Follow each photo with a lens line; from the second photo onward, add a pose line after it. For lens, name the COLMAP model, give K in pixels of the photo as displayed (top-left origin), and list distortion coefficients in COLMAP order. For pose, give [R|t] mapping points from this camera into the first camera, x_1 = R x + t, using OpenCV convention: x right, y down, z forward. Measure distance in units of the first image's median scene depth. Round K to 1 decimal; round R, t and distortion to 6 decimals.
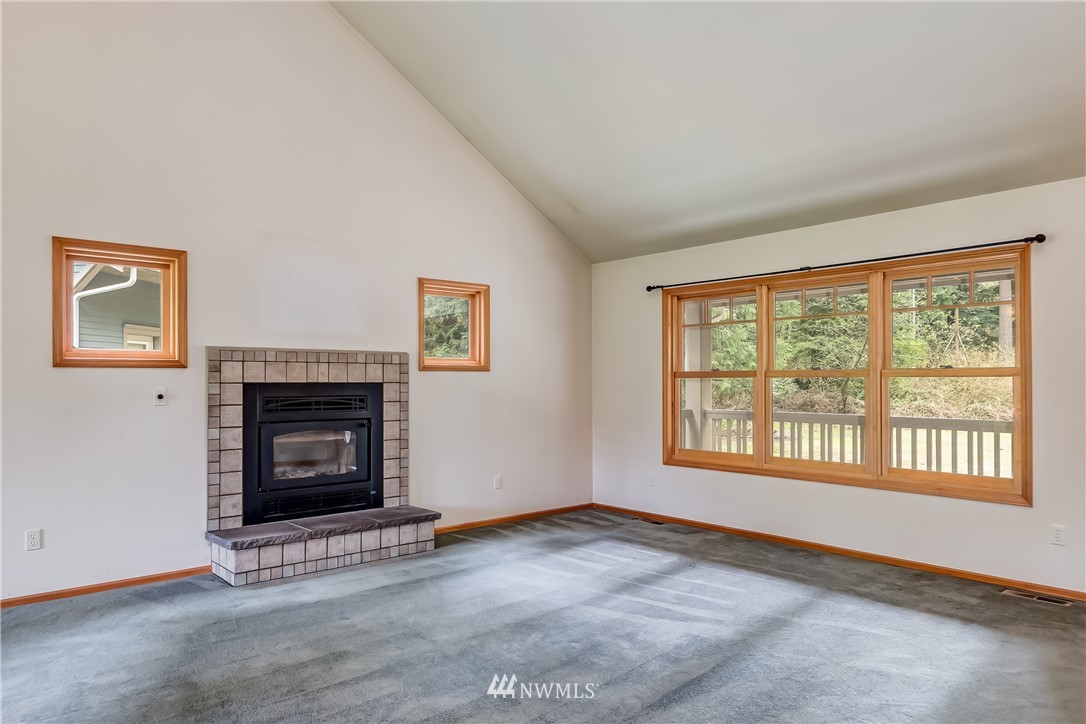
lens RADIAL K [[694.8, 0, 539.8], [0, 694.8, 381.0], [0, 0, 1]] dist [-0.000045, -0.000159]
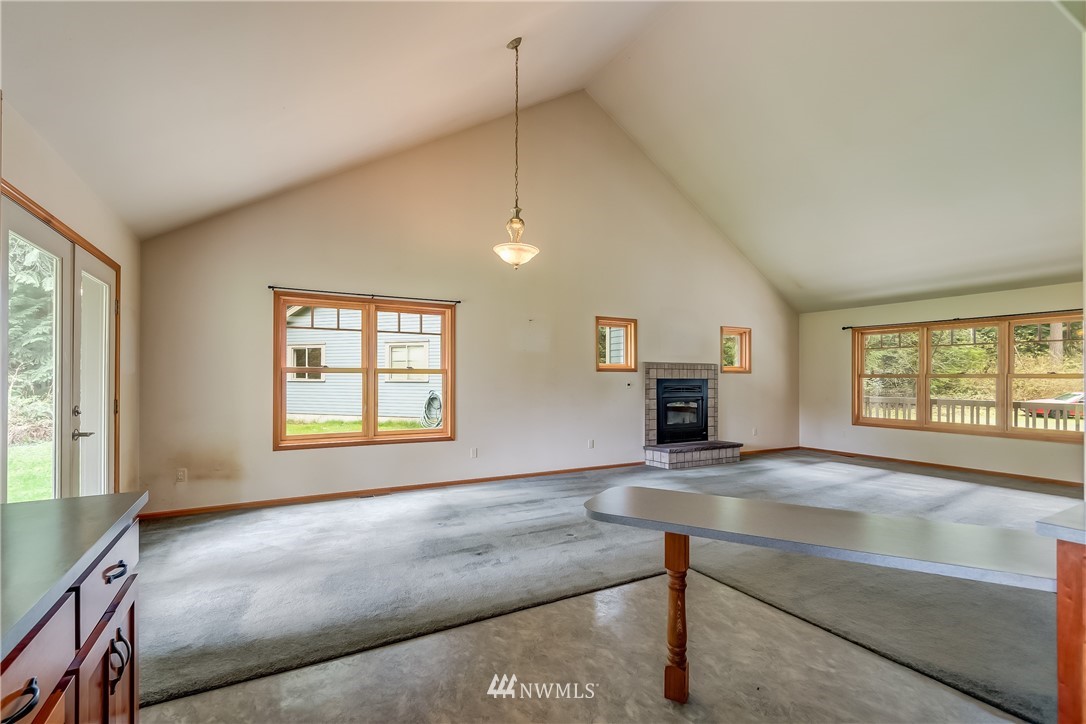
lens RADIAL K [[486.0, 0, 527.2], [0, 486.0, 382.4], [0, 0, 1]] dist [0.001376, -0.000349]
pose [[0.973614, 0.008528, -0.228041, -0.417673], [-0.006145, 0.999919, 0.011157, -0.000380], [0.228117, -0.009461, 0.973588, -0.504556]]
